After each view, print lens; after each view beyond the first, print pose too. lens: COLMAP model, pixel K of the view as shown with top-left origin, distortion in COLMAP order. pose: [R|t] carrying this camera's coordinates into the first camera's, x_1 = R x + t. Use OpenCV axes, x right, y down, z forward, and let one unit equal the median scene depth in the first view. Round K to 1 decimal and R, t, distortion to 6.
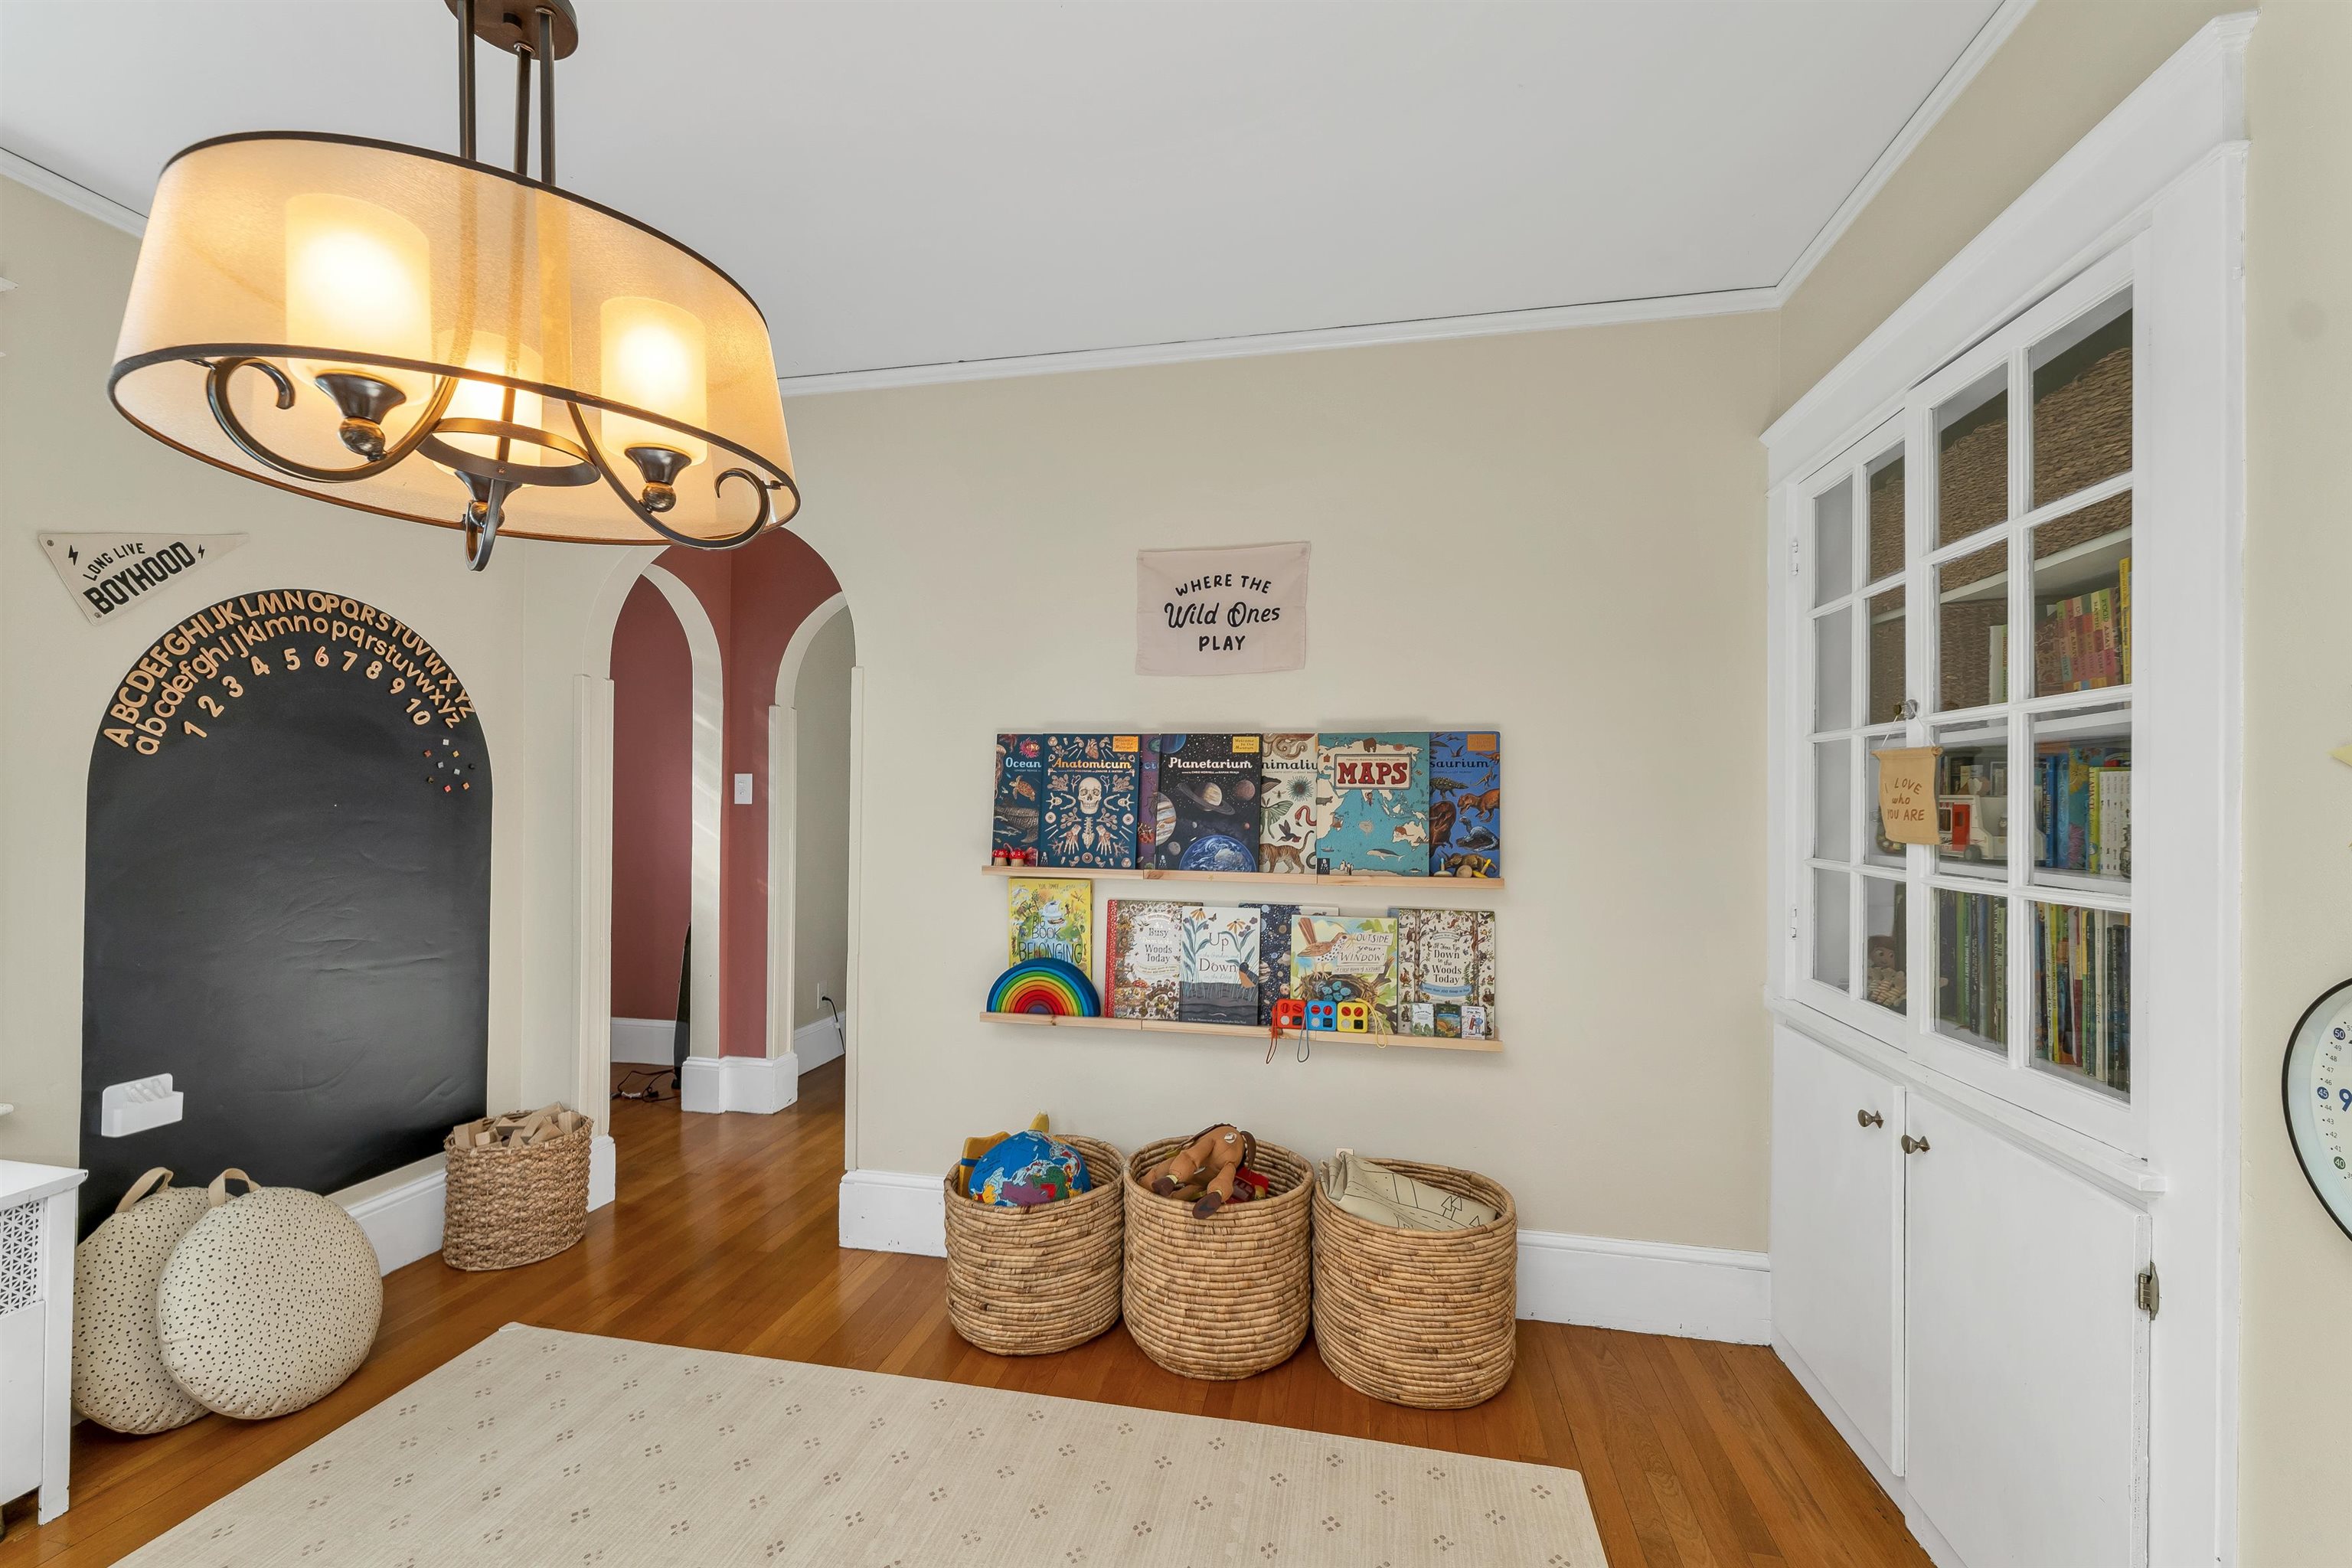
lens RADIAL K [[1003.1, 0, 1162.8], [0, 1003.1, 788.5], [0, 0, 1]] dist [0.005976, 0.000412]
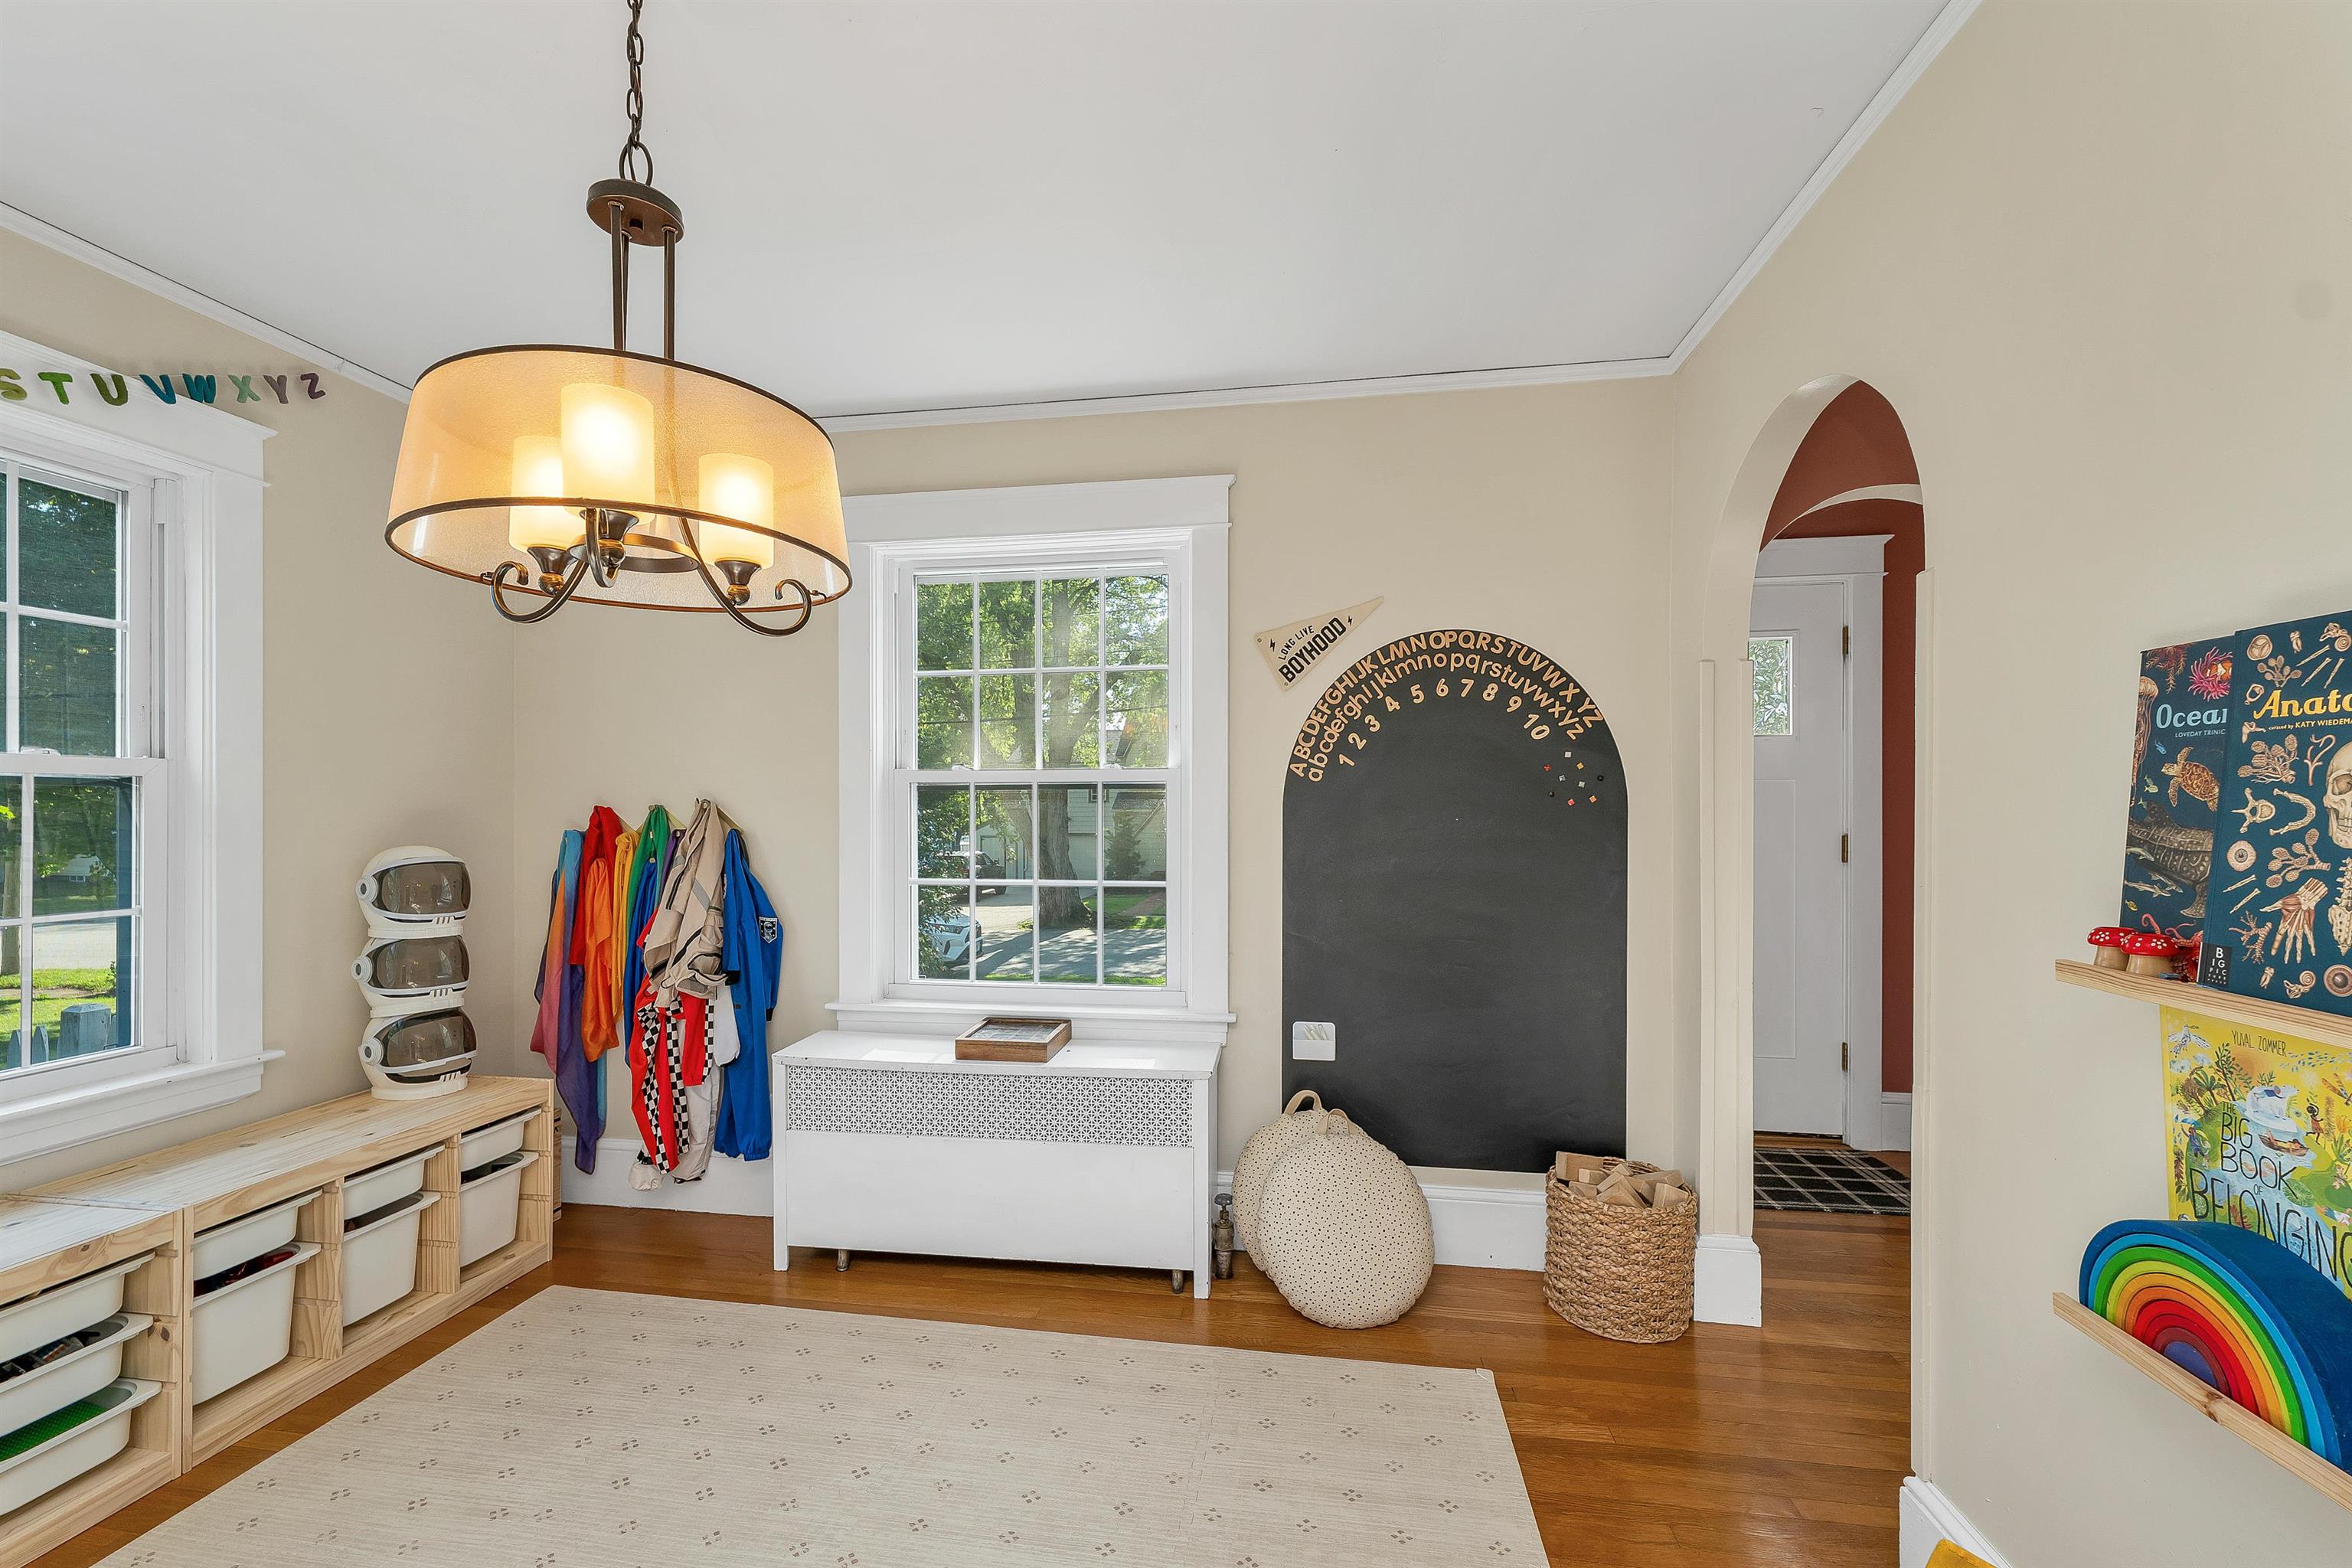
lens RADIAL K [[992.6, 0, 1165.2], [0, 992.6, 805.1], [0, 0, 1]] dist [0.001614, 0.000095]
pose [[0.030715, -0.012432, -0.999451, 0.255126], [0.016392, 0.999794, -0.011933, 0.008583], [0.999394, -0.016017, 0.030913, 0.626786]]
